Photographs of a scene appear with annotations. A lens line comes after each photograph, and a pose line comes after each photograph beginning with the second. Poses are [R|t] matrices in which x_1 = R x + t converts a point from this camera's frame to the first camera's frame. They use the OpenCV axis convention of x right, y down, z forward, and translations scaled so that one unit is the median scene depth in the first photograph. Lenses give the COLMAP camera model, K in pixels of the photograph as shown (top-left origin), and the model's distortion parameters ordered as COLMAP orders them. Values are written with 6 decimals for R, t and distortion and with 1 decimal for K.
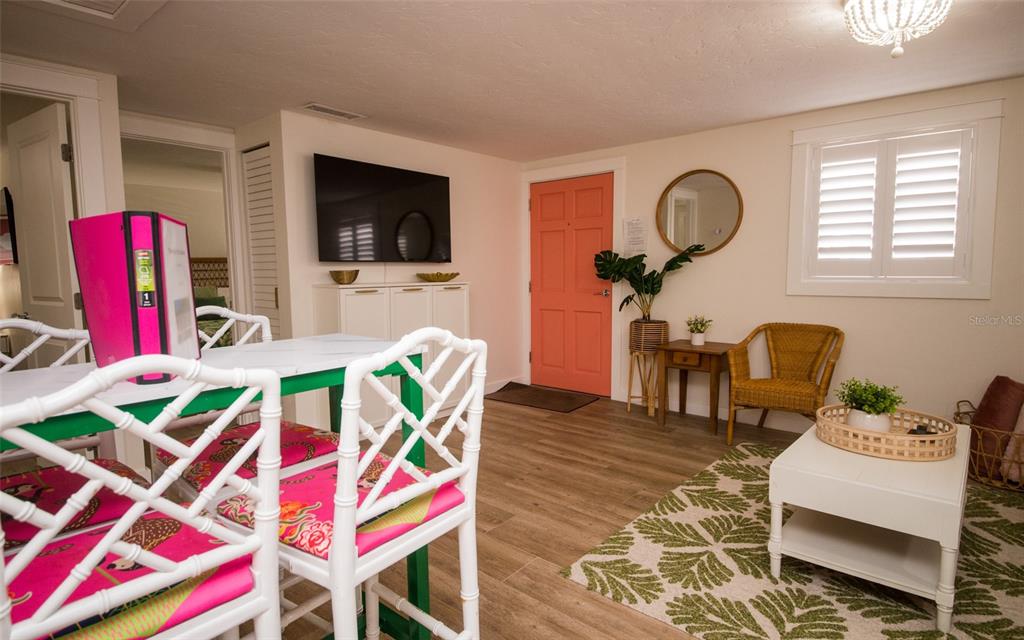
lens RADIAL K [[523.2, 0, 511.8], [0, 523.2, 316.7], [0, 0, 1]] dist [-0.000942, -0.000199]
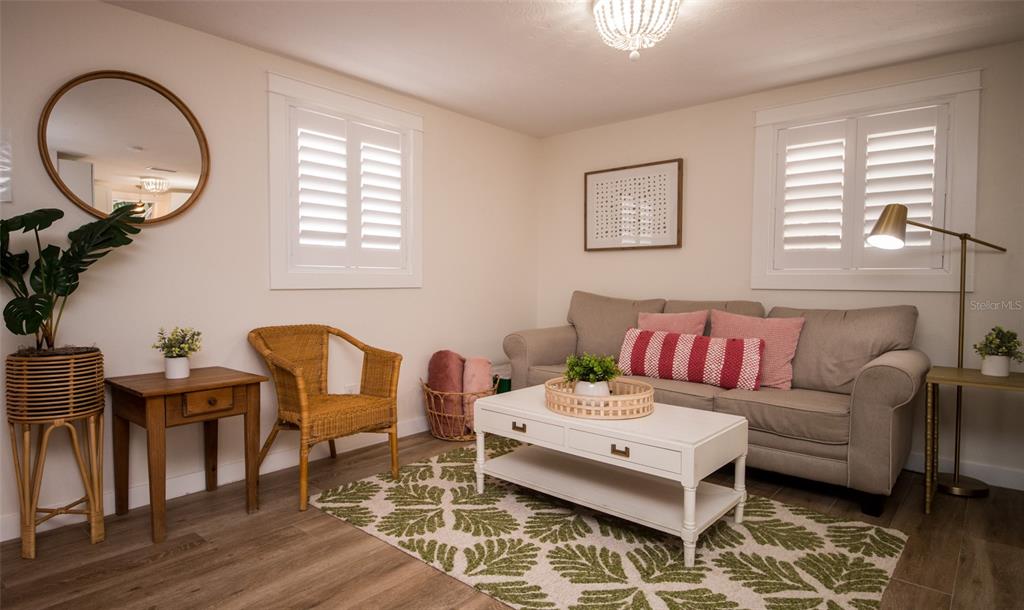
lens RADIAL K [[543.9, 0, 509.3], [0, 543.9, 307.7], [0, 0, 1]] dist [0.017553, -0.000184]
pose [[0.061127, -0.042770, 0.997213, -0.308965], [0.088516, 0.995377, 0.037265, -0.019447], [-0.994197, 0.085992, 0.064630, 0.800853]]
